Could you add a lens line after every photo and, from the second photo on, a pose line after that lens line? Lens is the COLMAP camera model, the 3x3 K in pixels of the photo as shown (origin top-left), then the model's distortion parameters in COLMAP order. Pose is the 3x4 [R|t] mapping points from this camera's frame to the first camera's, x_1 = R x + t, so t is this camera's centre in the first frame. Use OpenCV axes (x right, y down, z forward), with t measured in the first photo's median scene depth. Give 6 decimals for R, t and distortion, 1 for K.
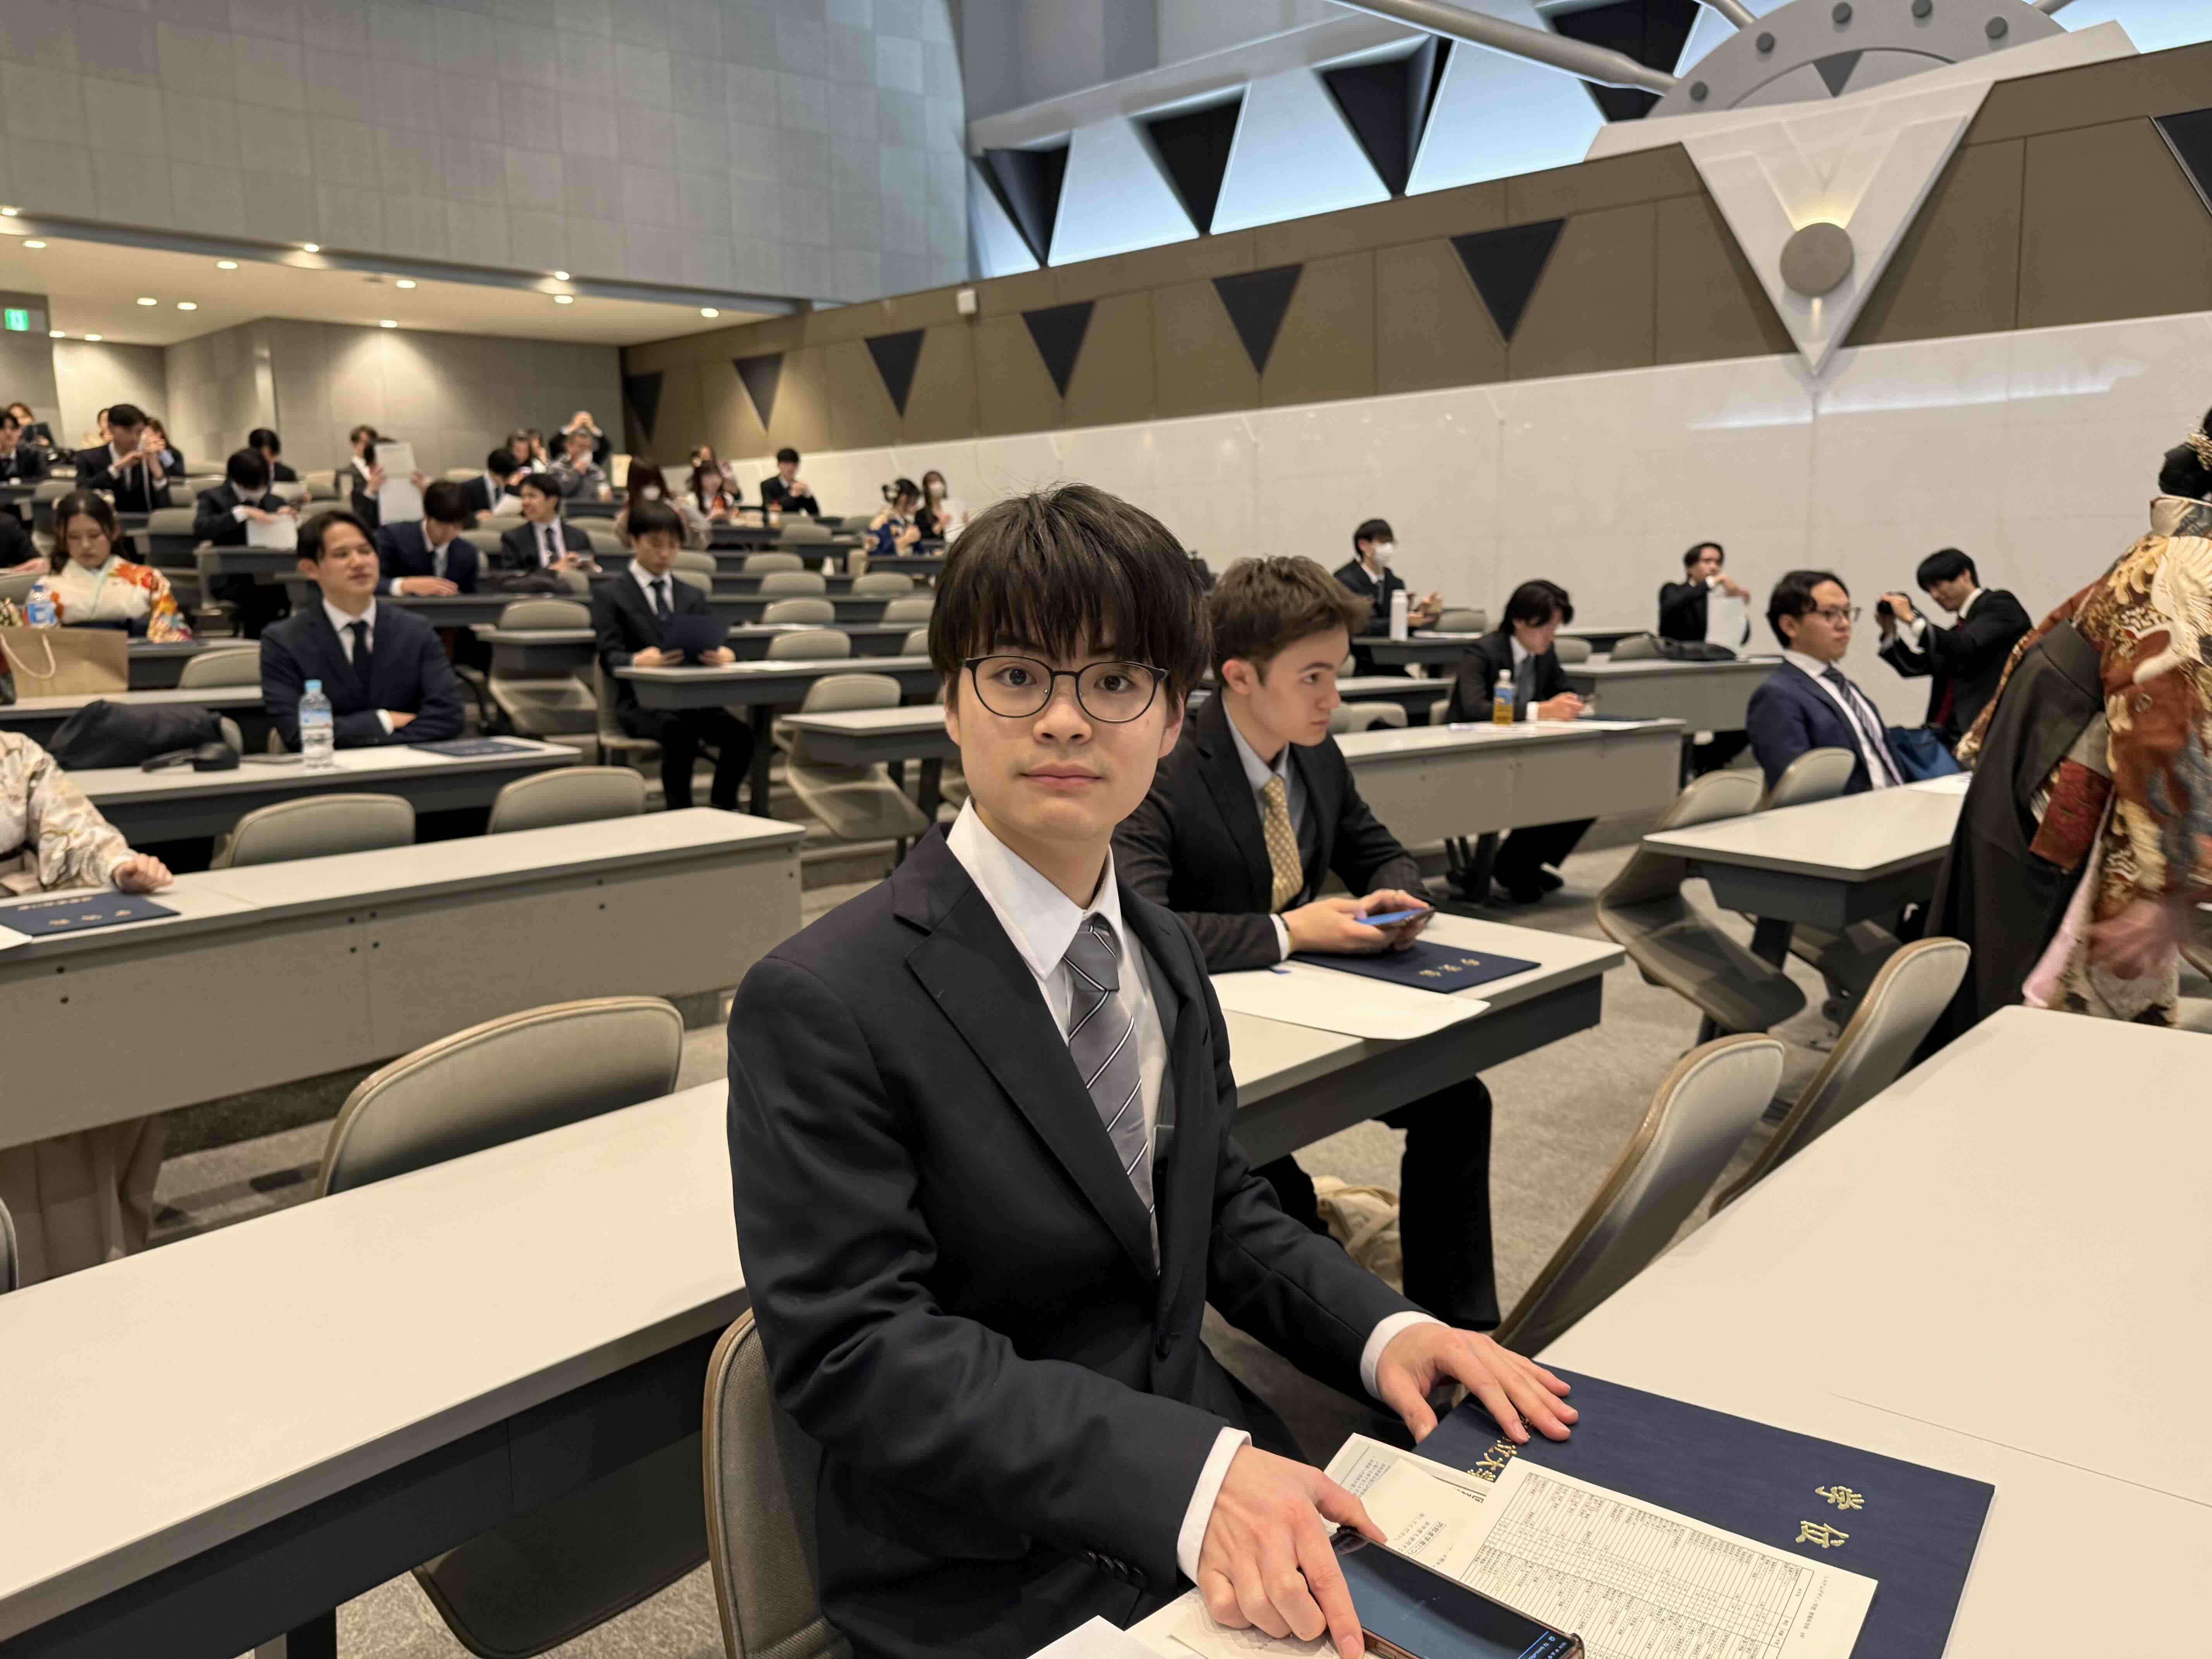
lens RADIAL K [[1528.8, 0, 1106.0], [0, 1528.8, 829.5], [0, 0, 1]] dist [-0.004071, 0.000145]
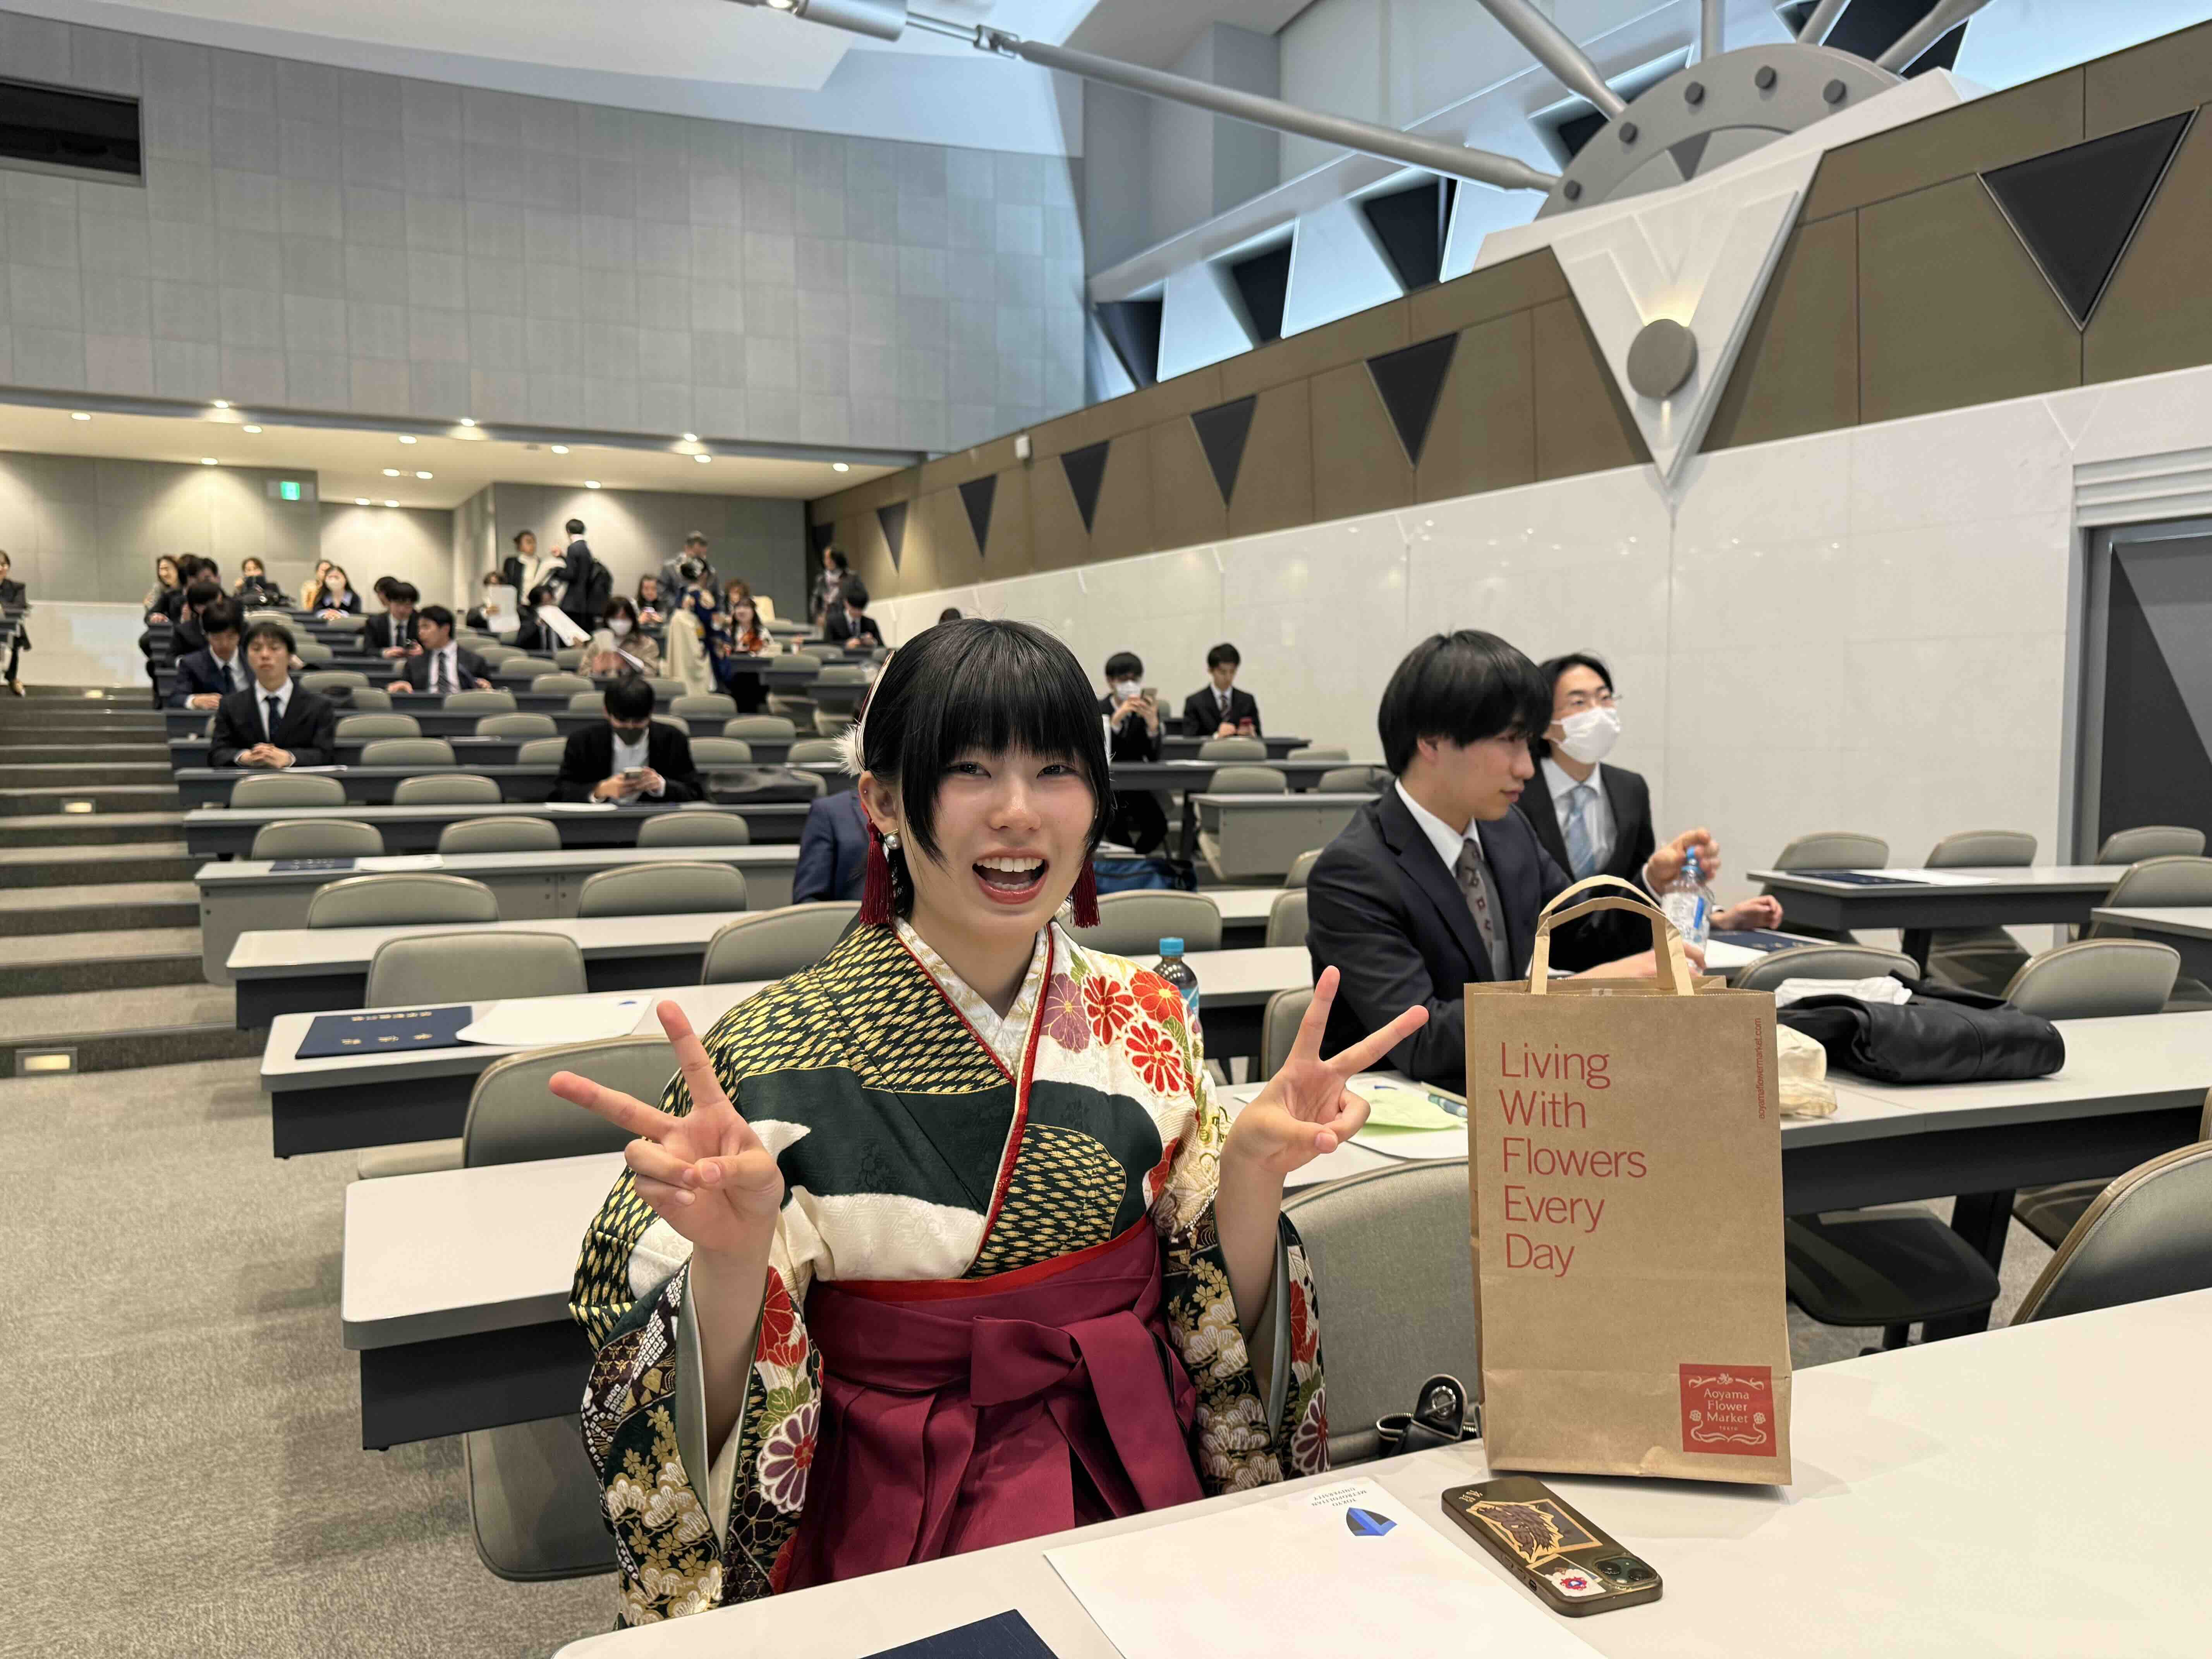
lens RADIAL K [[1535.1, 0, 1106.0], [0, 1535.1, 829.5], [0, 0, 1]] dist [0.072506, -0.110181]
pose [[0.956118, 0.030593, -0.291379, 0.287195], [-0.057312, 0.994849, -0.083610, -0.001035], [0.287321, 0.096641, 0.952947, 0.039996]]
